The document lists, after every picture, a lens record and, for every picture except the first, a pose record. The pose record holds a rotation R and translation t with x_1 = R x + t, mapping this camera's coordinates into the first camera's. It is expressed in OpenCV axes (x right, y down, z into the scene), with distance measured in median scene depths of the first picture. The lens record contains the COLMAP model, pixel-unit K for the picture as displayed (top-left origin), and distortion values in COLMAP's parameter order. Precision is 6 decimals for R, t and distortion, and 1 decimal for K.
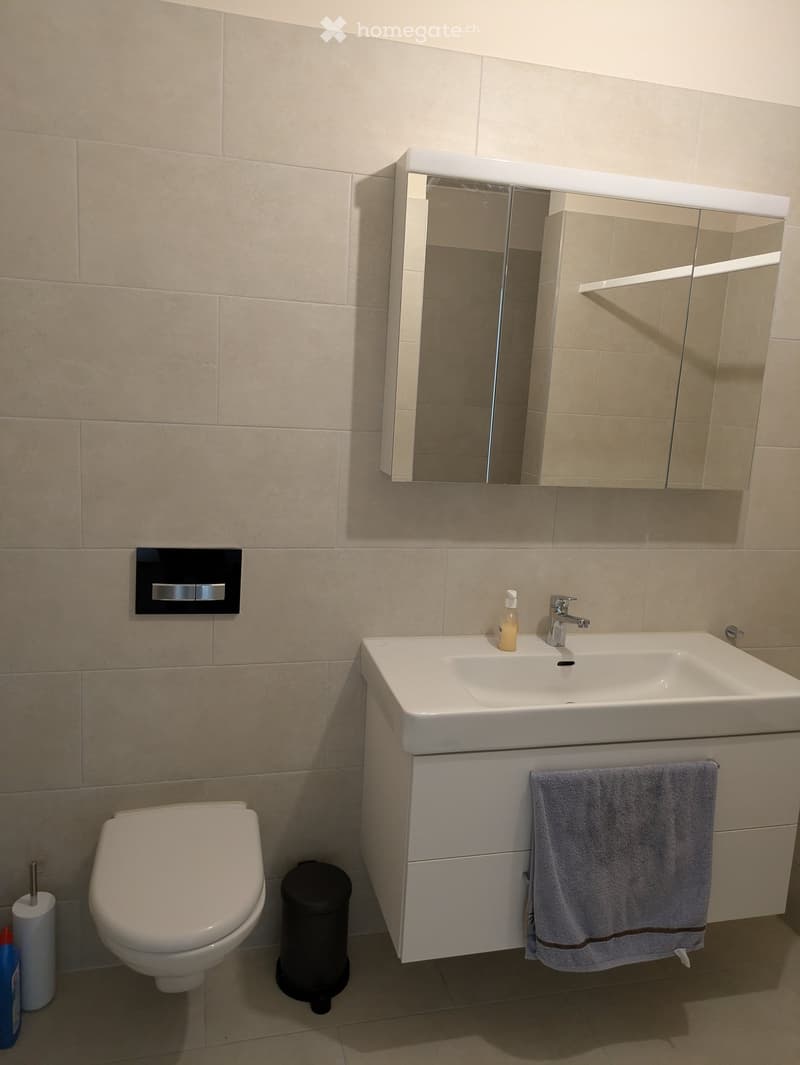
lens RADIAL K [[796.2, 0, 401.4], [0, 796.2, 526.3], [0, 0, 1]] dist [0.016844, -0.005884]
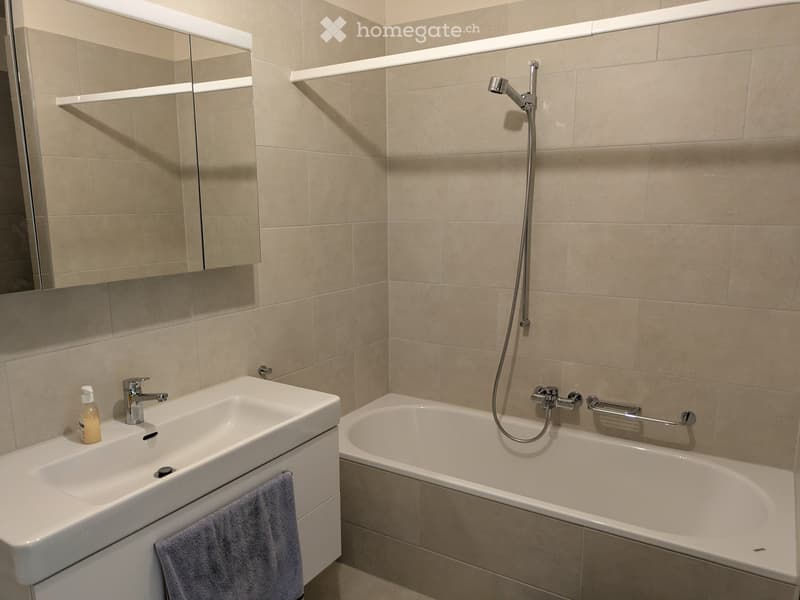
lens RADIAL K [[598.1, 0, 398.1], [0, 598.1, 311.5], [0, 0, 1]] dist [0.016844, -0.005884]
pose [[0.725561, -0.189559, 0.661536, -0.068496], [0.168275, 0.981001, 0.096539, -0.023798], [-0.667267, 0.041275, 0.743674, 0.133102]]
